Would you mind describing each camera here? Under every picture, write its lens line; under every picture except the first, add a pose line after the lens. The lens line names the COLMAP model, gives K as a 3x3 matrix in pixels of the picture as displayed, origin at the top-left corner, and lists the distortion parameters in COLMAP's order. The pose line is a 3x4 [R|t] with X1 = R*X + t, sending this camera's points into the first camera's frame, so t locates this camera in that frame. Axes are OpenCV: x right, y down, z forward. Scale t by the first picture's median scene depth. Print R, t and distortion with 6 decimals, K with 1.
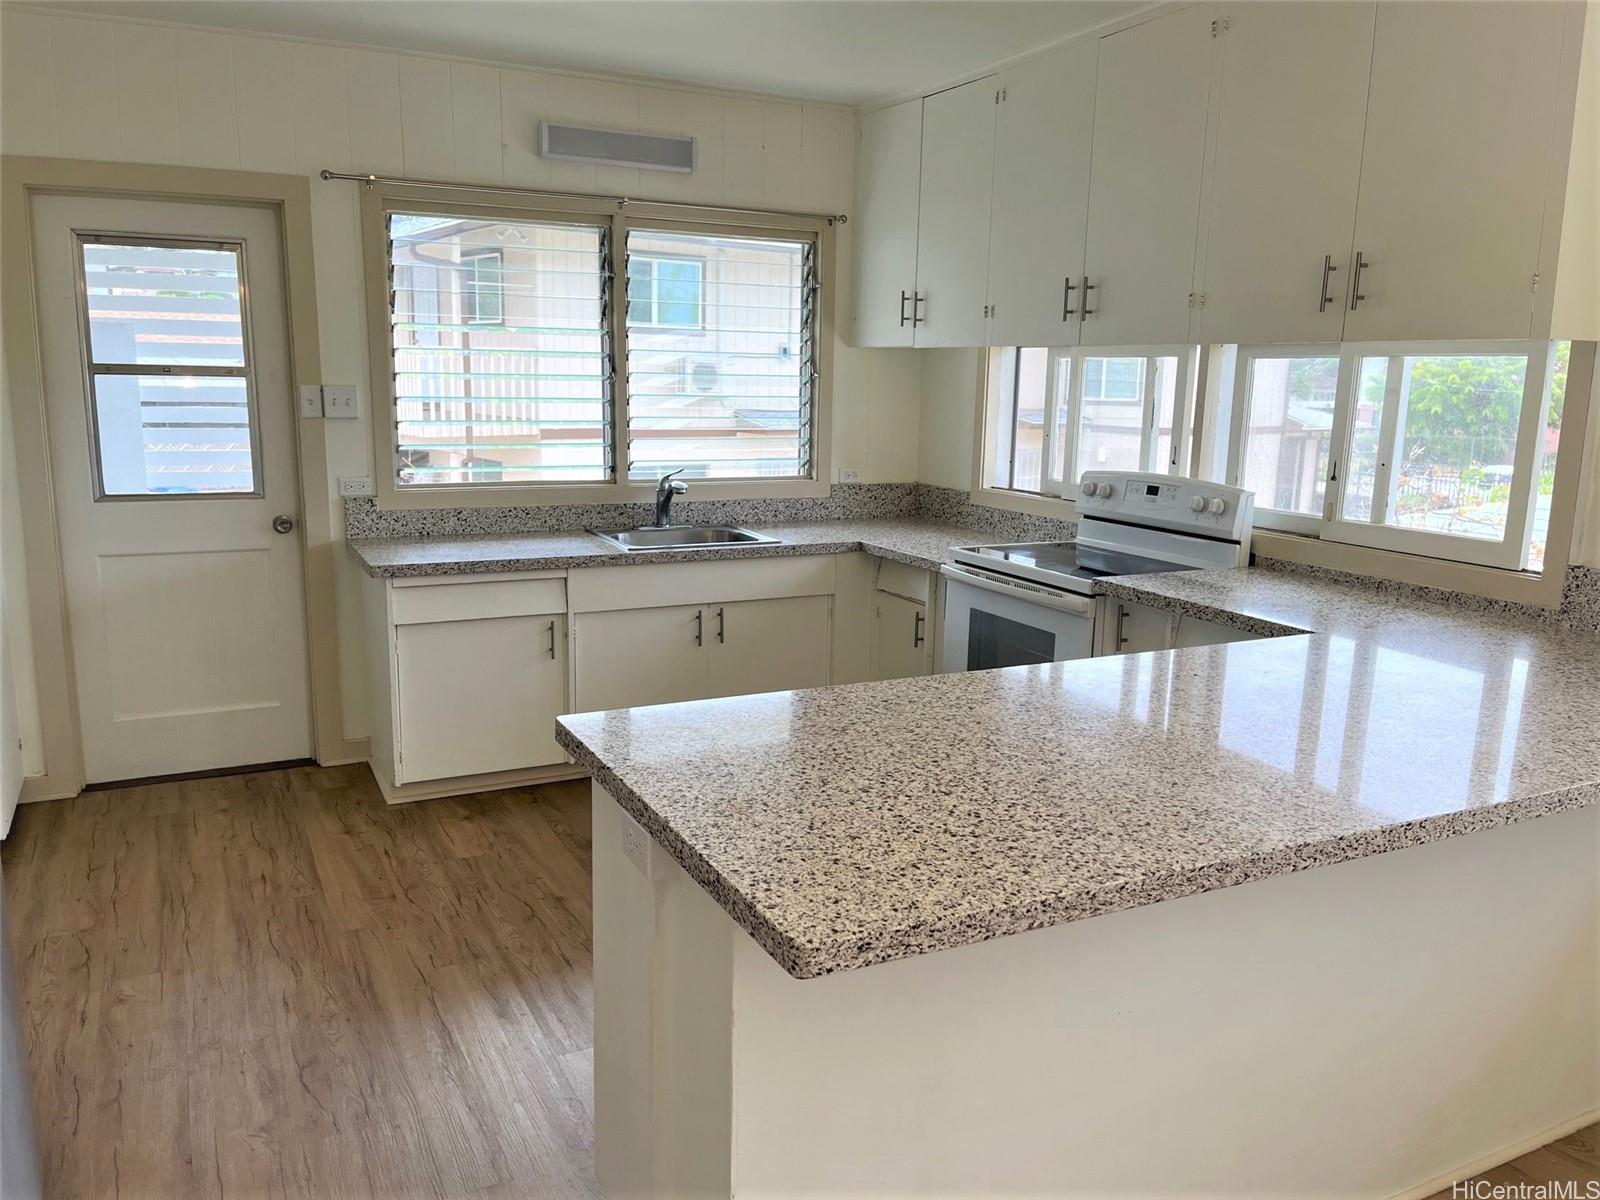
lens RADIAL K [[1243.2, 0, 800.0], [0, 1243.2, 600.0], [0, 0, 1]] dist [0.084184, -0.110946]
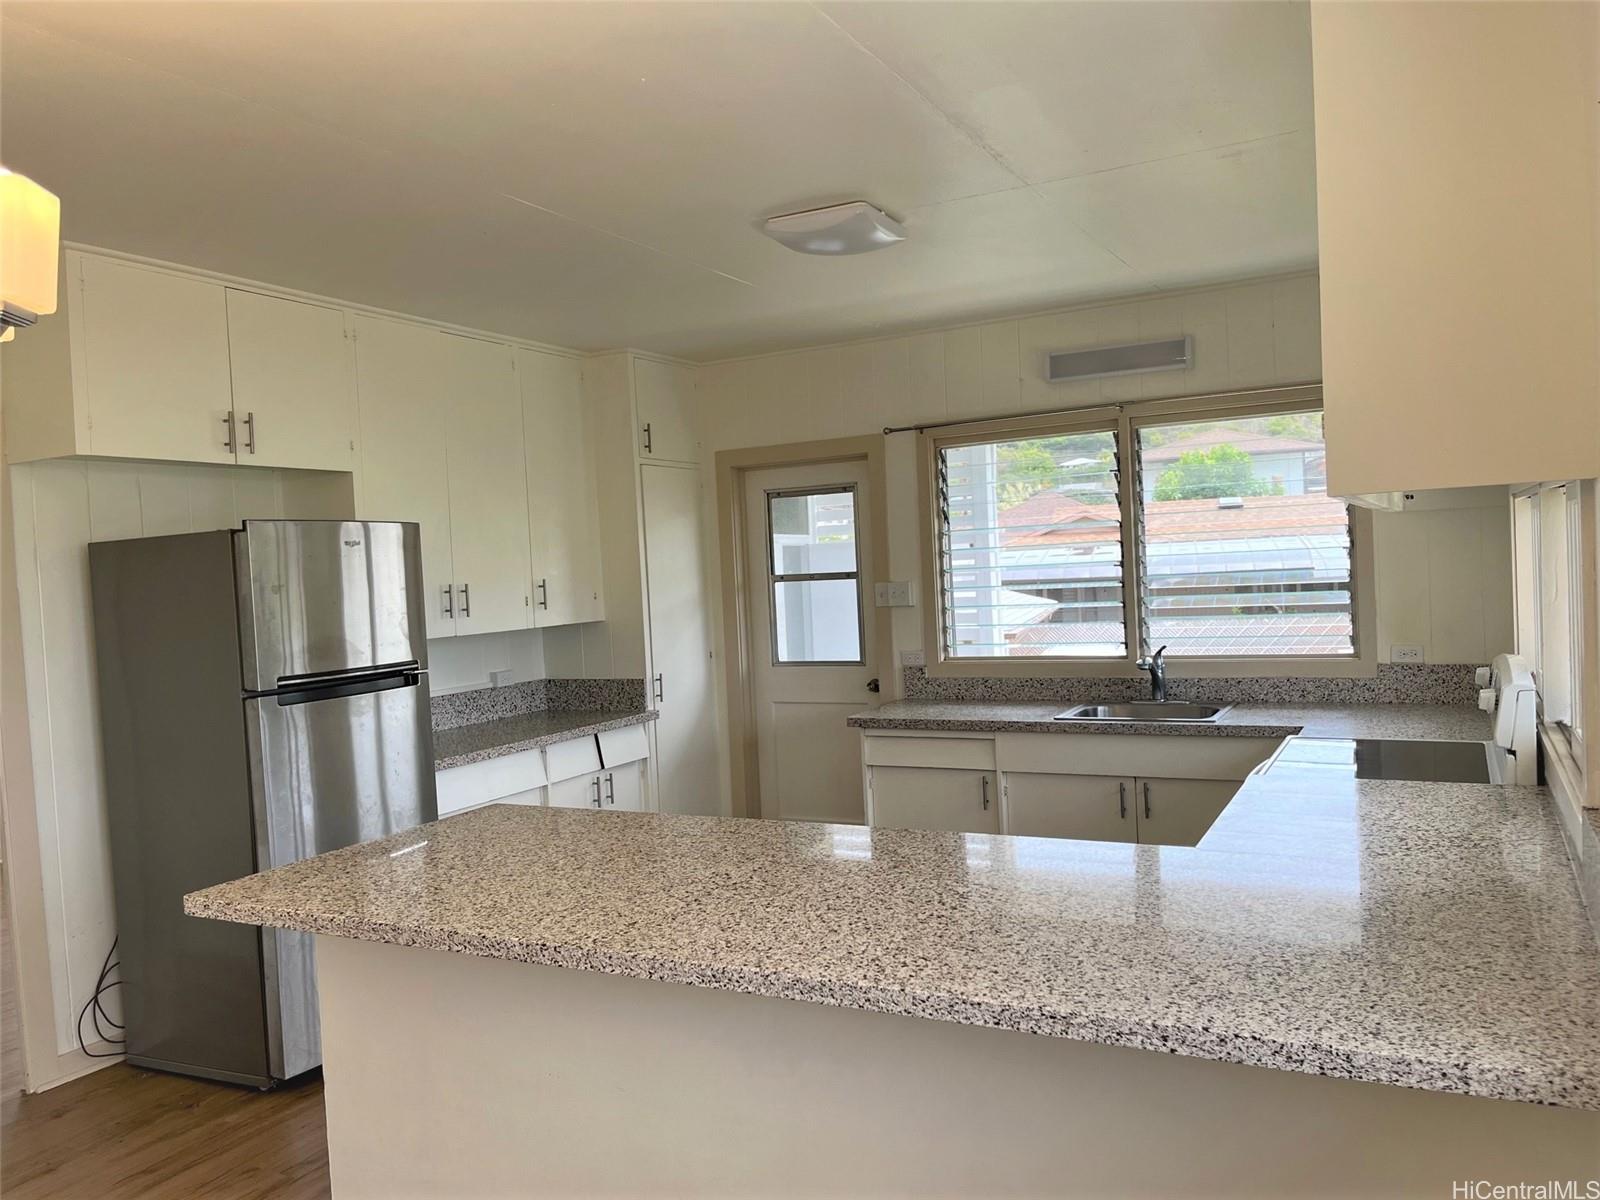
lens RADIAL K [[1243.2, 0, 800.0], [0, 1243.2, 600.0], [0, 0, 1]] dist [0.084184, -0.110946]
pose [[0.556046, -0.023229, -0.830827, 0.658976], [-0.087666, 0.992394, -0.086418, -0.029662], [0.826515, 0.120888, 0.549780, 0.194898]]
